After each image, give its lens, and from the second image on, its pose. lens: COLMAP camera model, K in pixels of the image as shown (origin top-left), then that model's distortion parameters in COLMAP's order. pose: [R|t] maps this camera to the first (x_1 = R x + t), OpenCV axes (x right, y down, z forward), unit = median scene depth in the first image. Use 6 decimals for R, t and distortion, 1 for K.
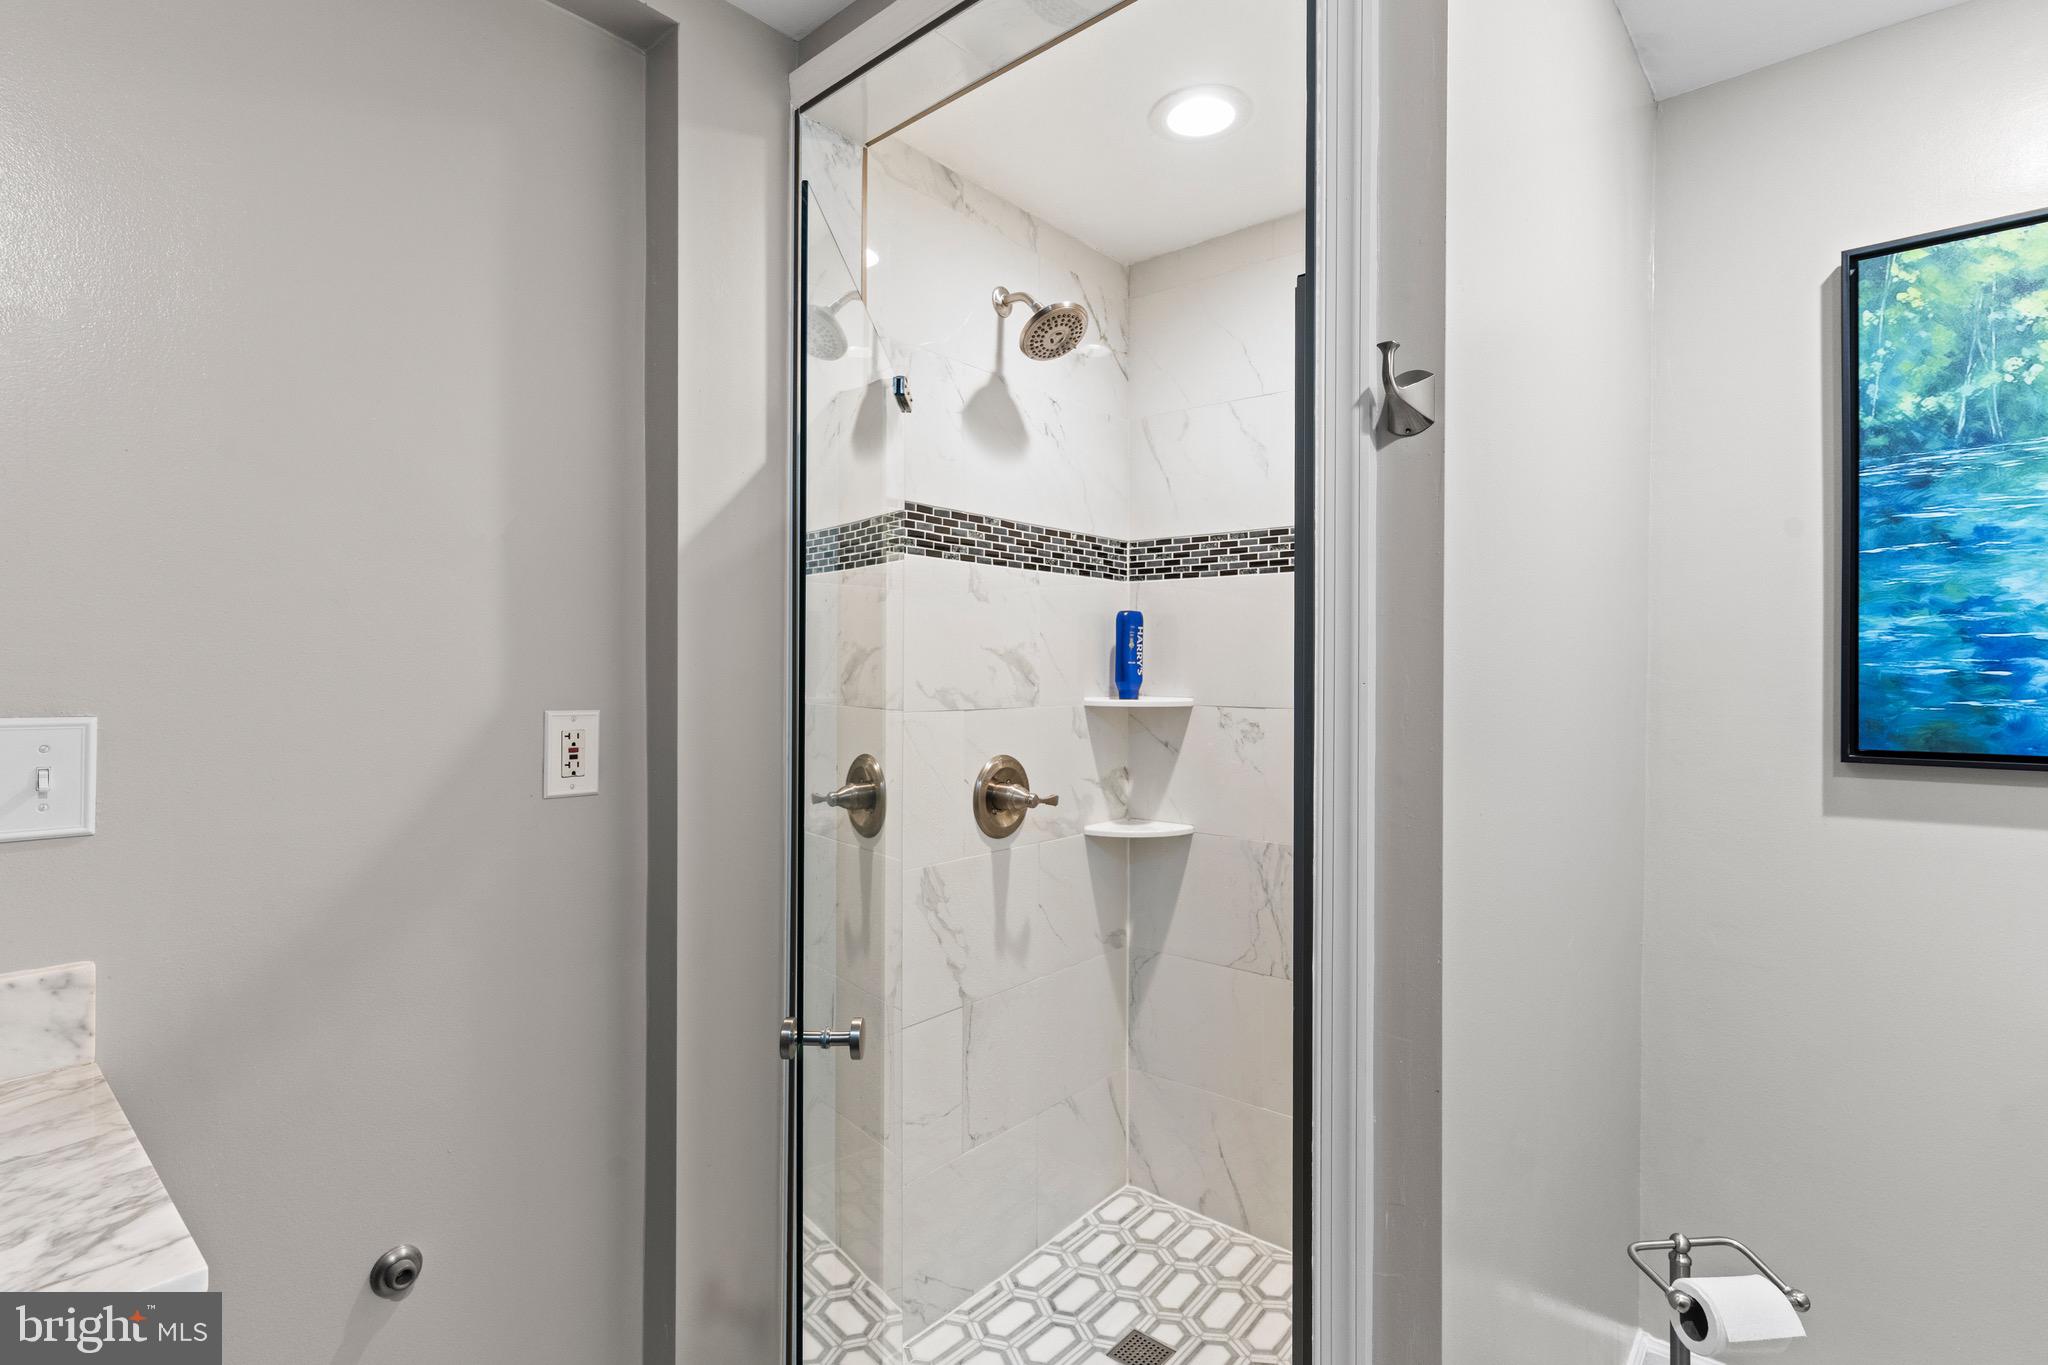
lens RADIAL K [[996.4, 0, 1018.9], [0, 996.4, 672.4], [0, 0, 1]] dist [0.002574, 0.000708]
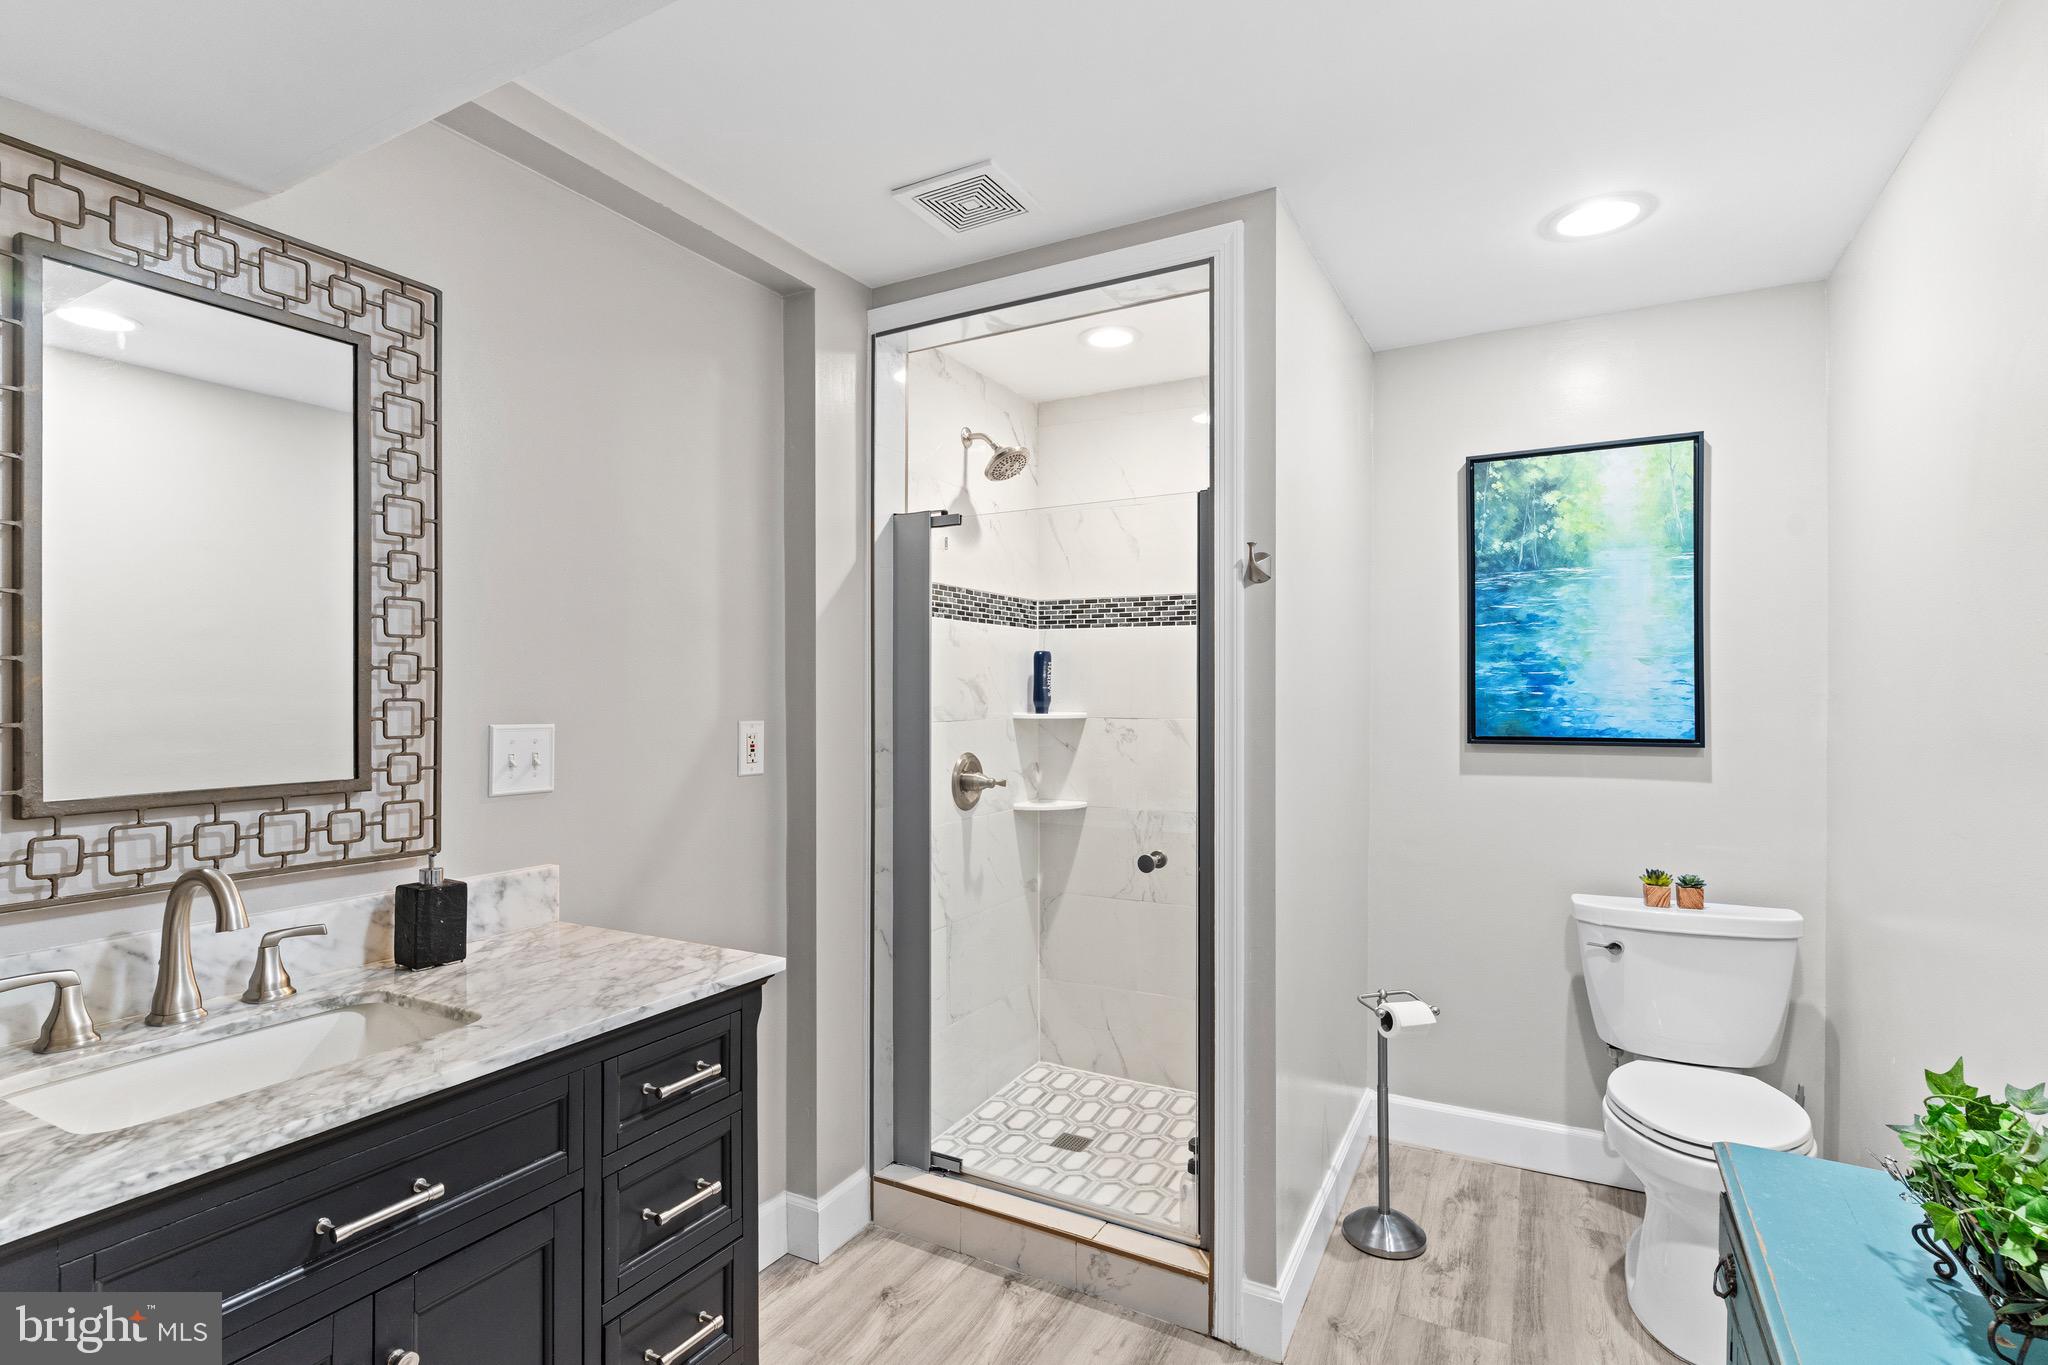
lens RADIAL K [[996.4, 0, 1024.0], [0, 996.4, 691.4], [0, 0, 1]] dist [0.002574, 0.000708]
pose [[0.977620, -0.003868, 0.210341, -0.248134], [0.004201, 0.999991, -0.001138, -0.003281], [-0.210335, 0.001996, 0.977627, -0.439552]]
